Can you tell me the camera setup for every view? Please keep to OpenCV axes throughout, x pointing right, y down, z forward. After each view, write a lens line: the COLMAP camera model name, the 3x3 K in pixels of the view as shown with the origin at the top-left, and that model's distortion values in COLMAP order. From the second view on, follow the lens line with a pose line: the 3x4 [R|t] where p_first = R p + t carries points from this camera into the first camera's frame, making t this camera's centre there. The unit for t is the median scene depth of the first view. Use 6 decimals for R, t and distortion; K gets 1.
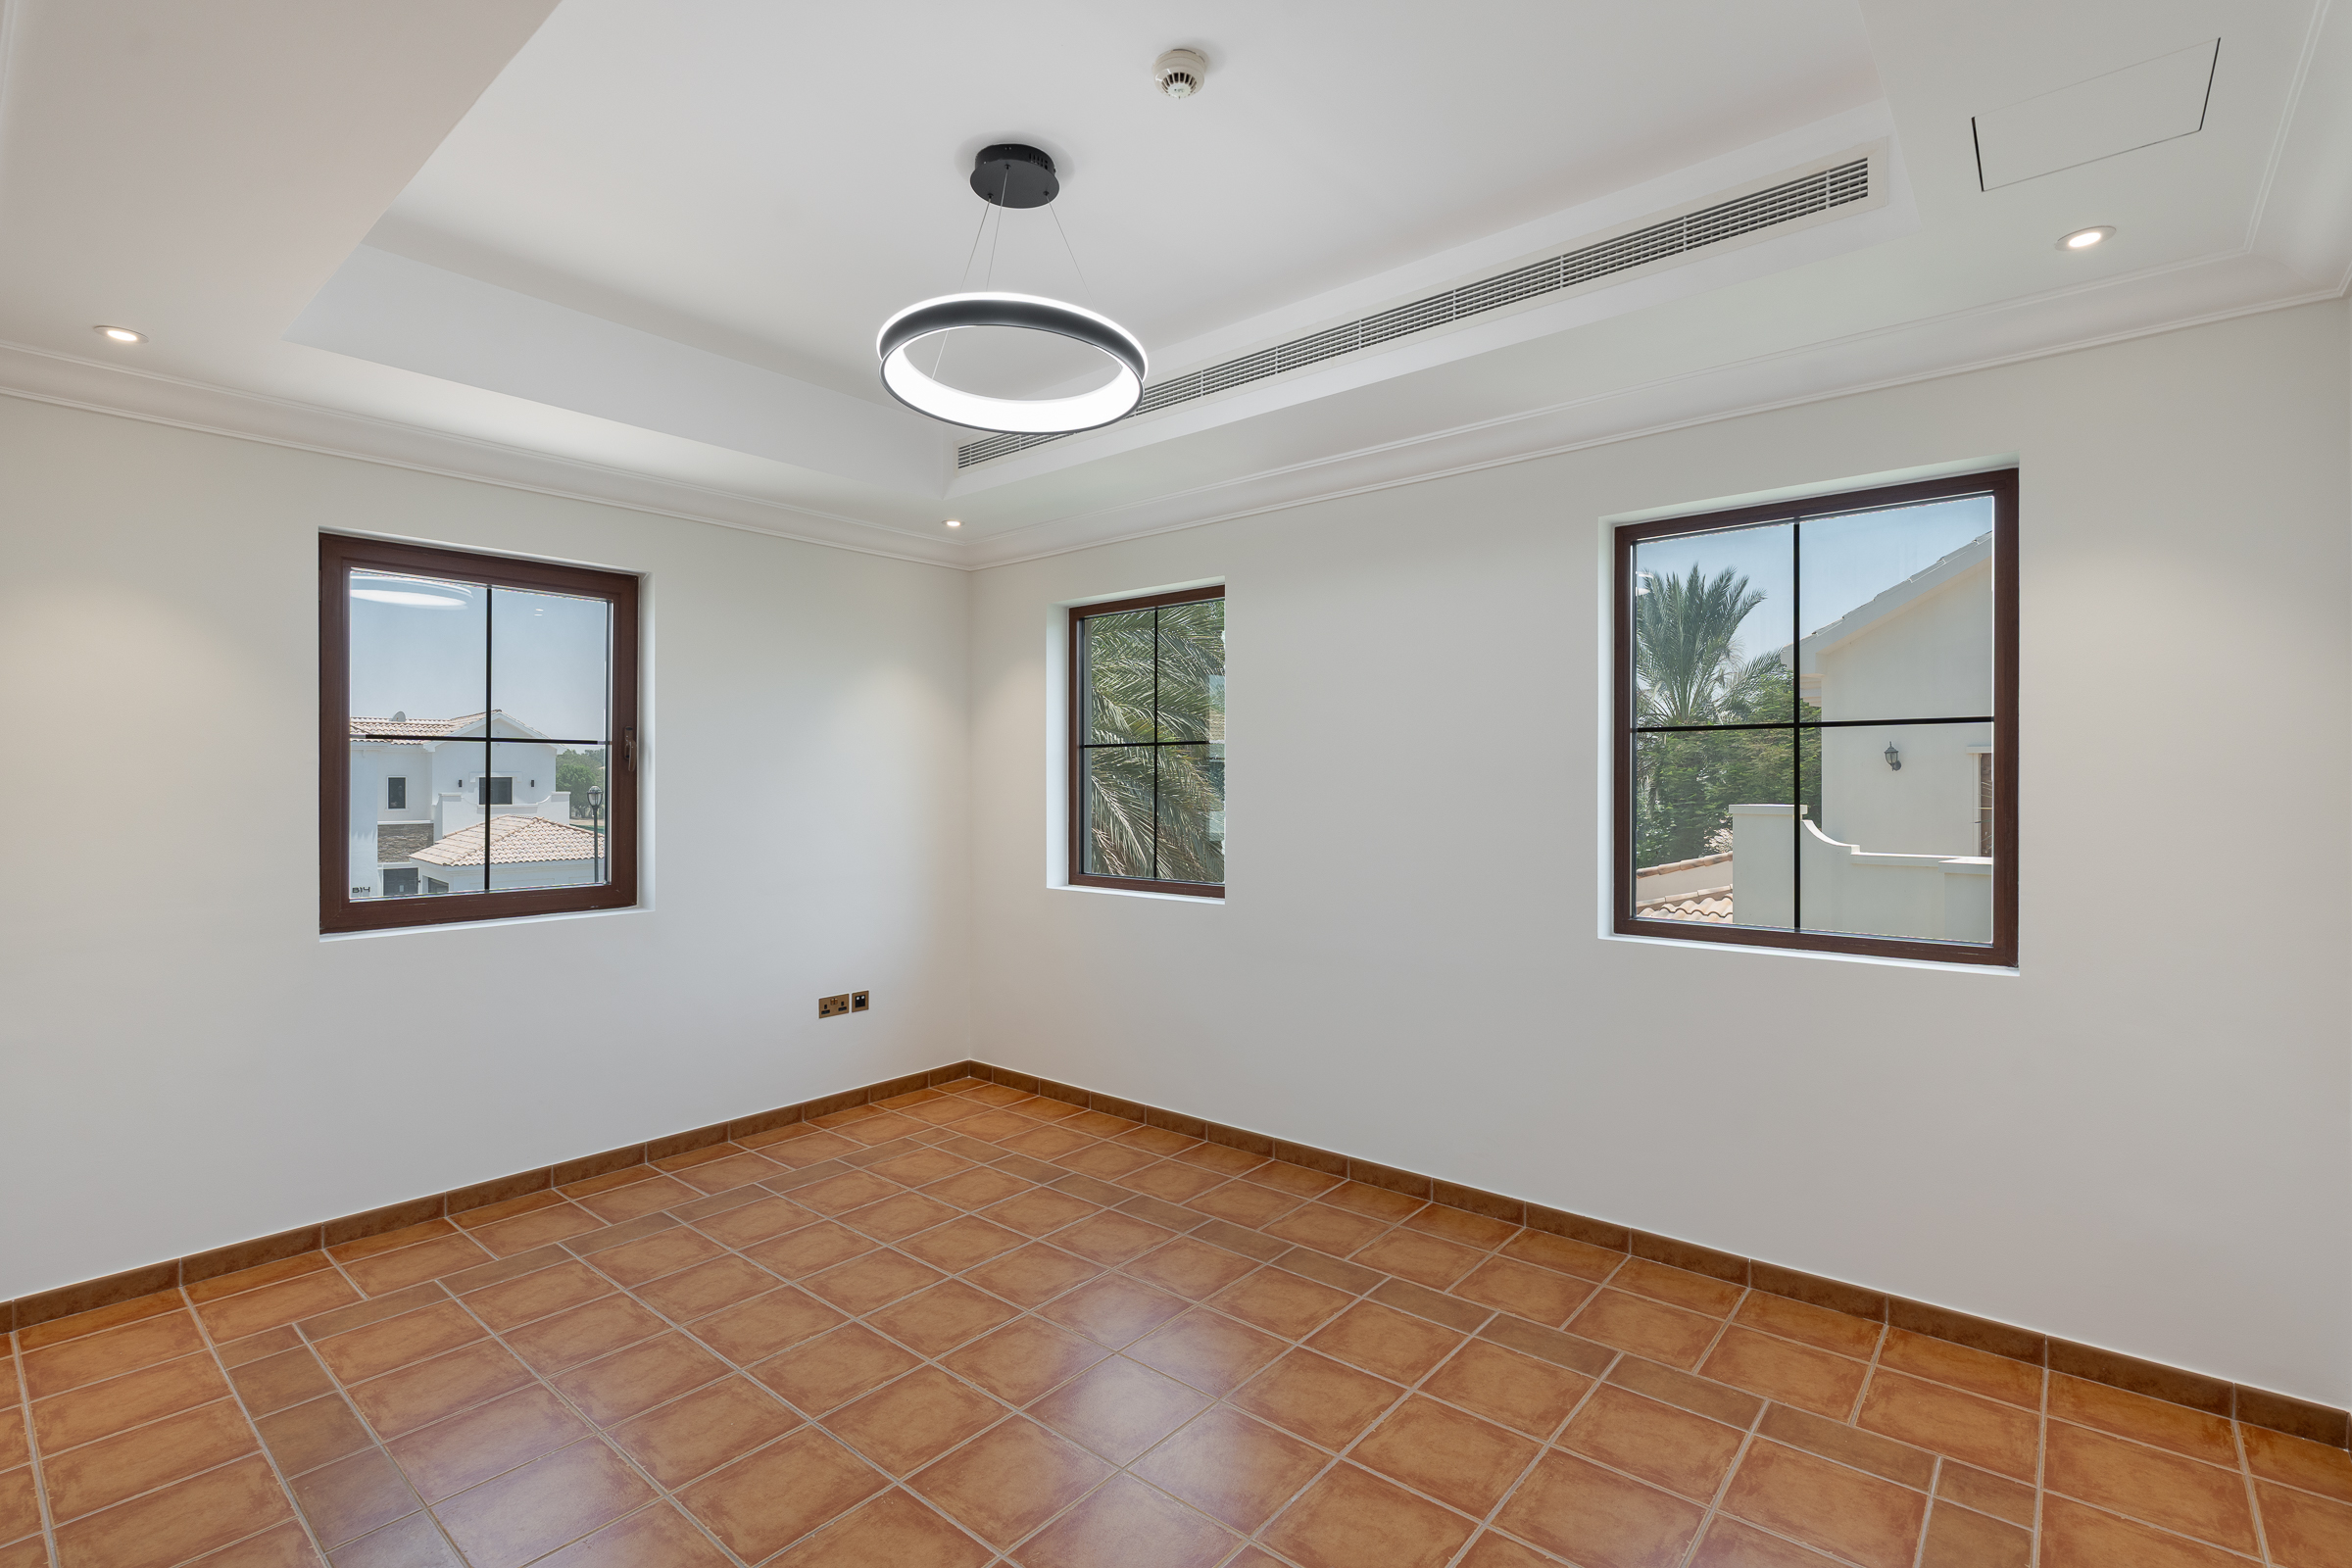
lens RADIAL K [[1076.1, 0, 1187.4], [0, 1076.1, 793.3], [0, 0, 1]] dist [-0.003309, 0.002461]
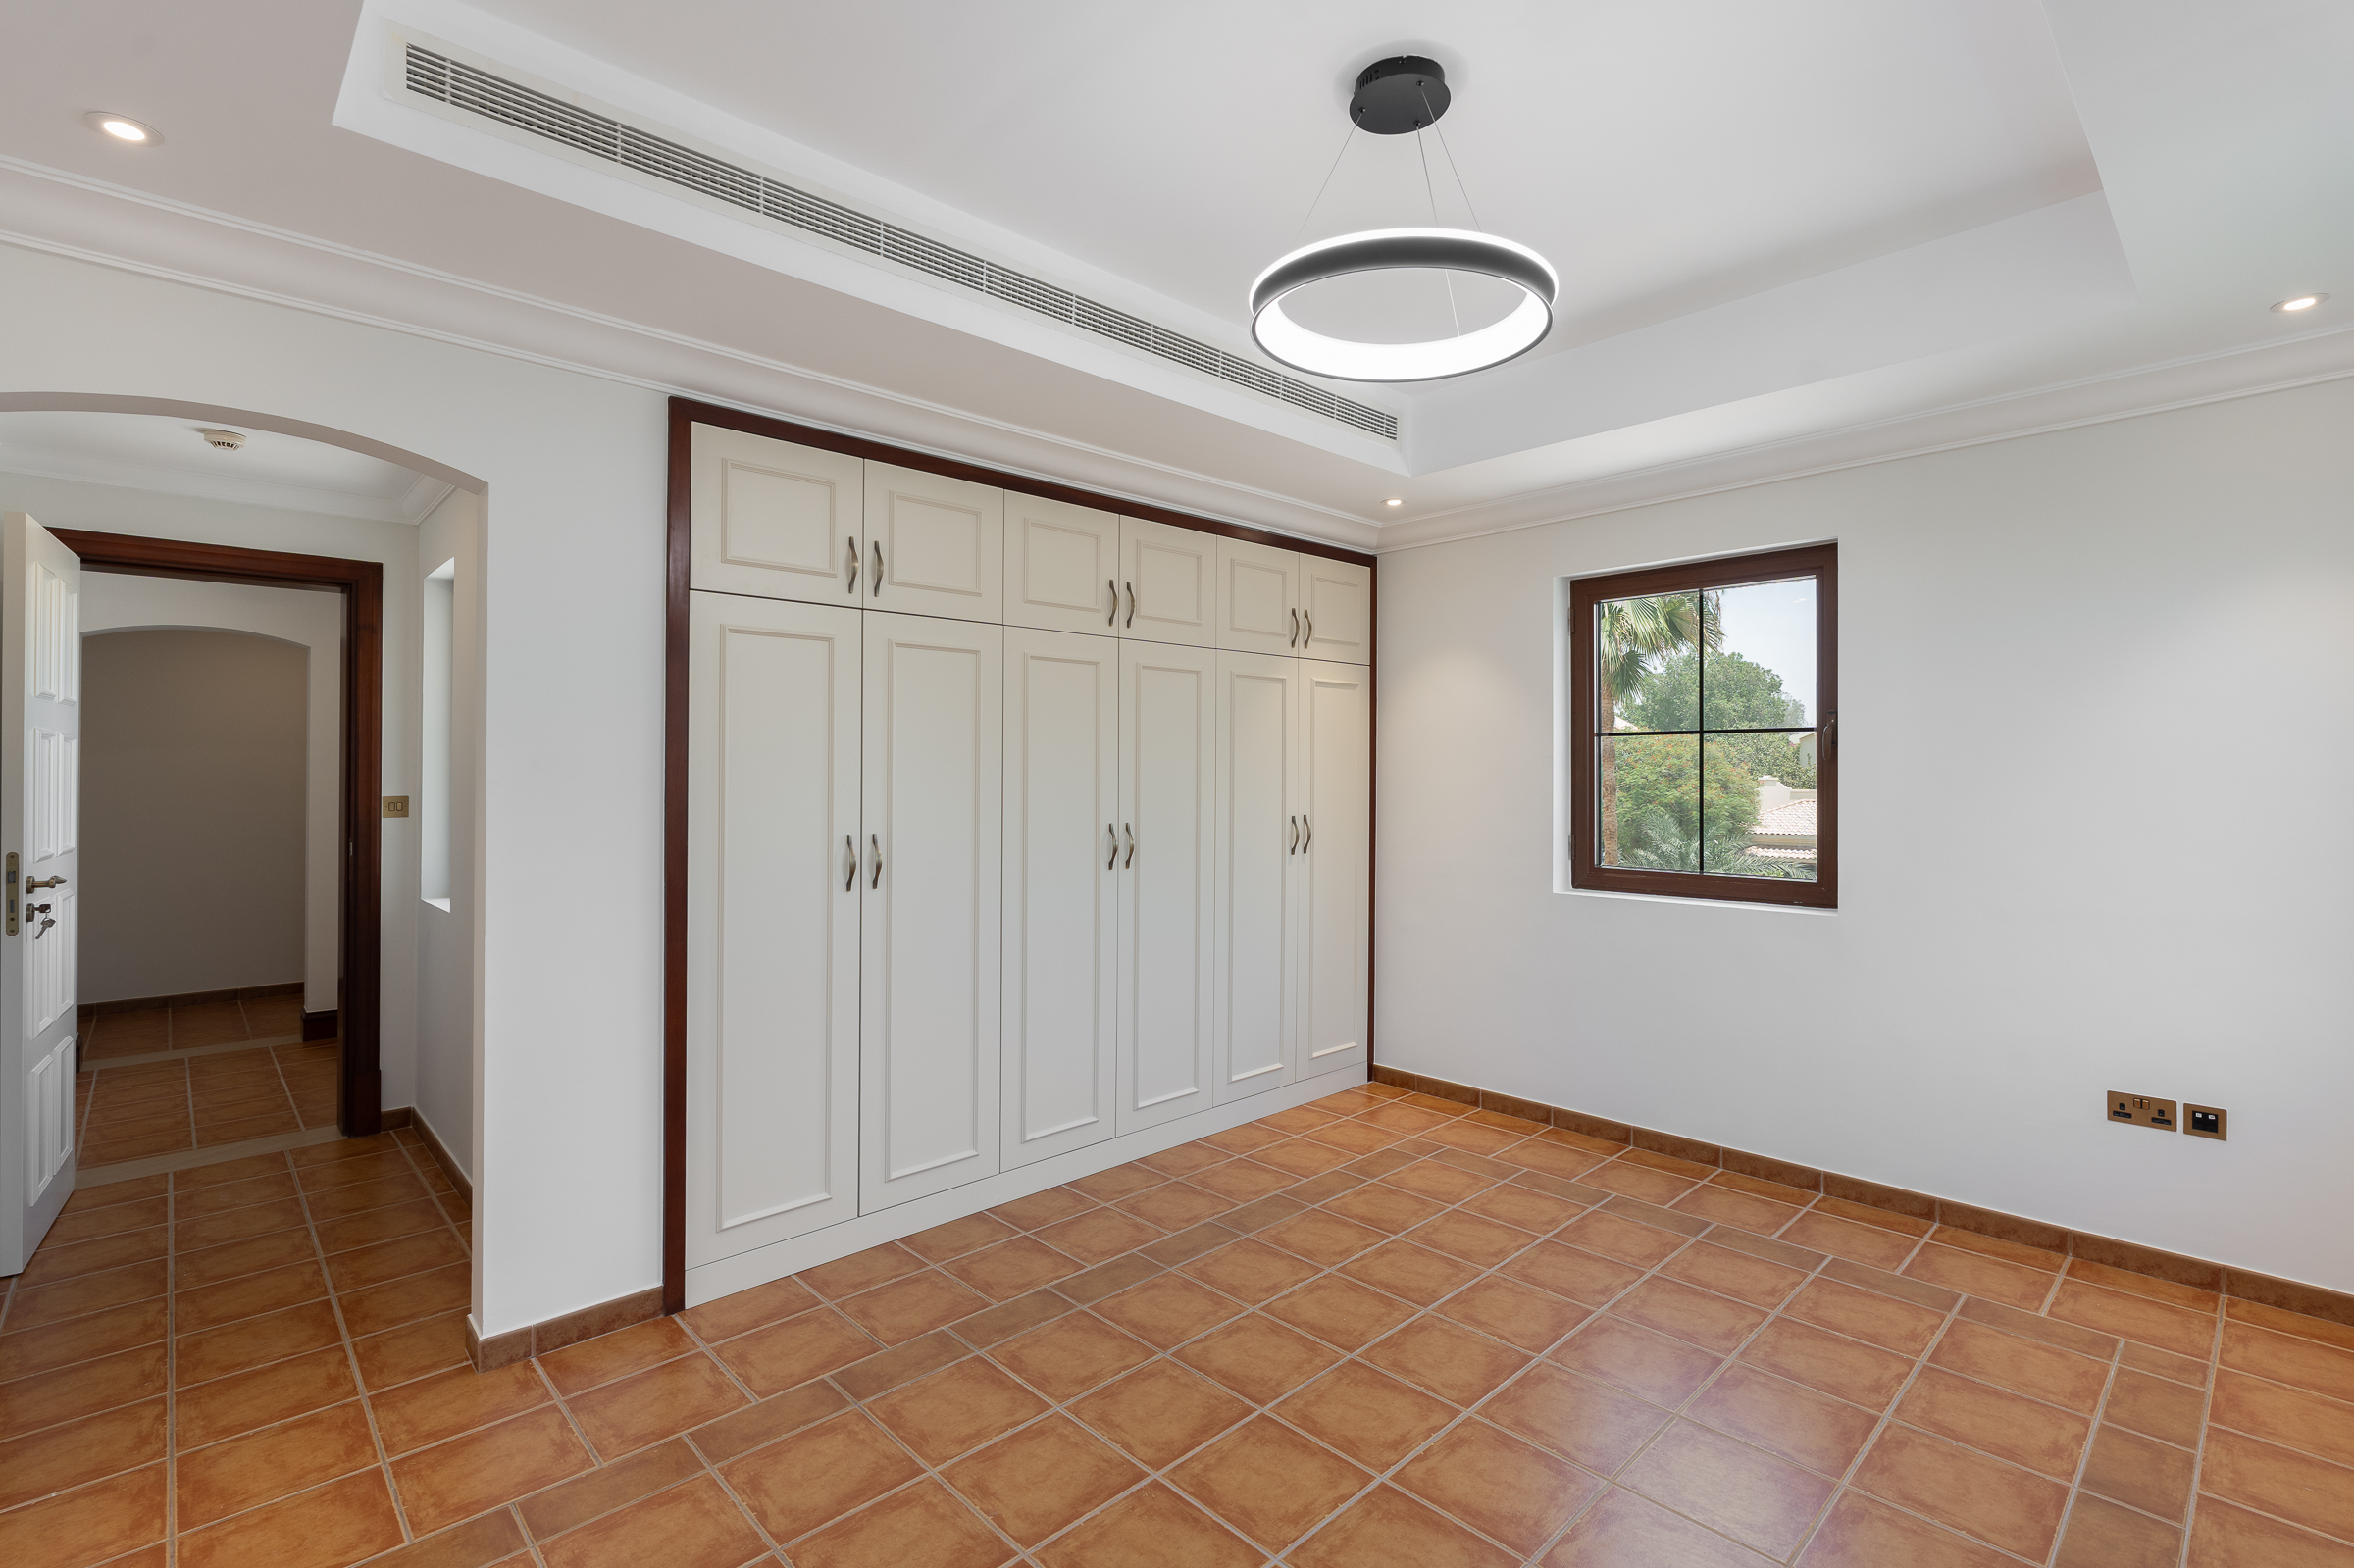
lens RADIAL K [[1076.9, 0, 1176.7], [0, 1076.9, 759.8], [0, 0, 1]] dist [-0.003309, 0.002461]
pose [[-0.114768, -0.012564, -0.993313, 0.502738], [-0.009930, 0.999885, -0.011500, -0.004143], [0.993343, 0.008544, -0.114880, 0.621688]]
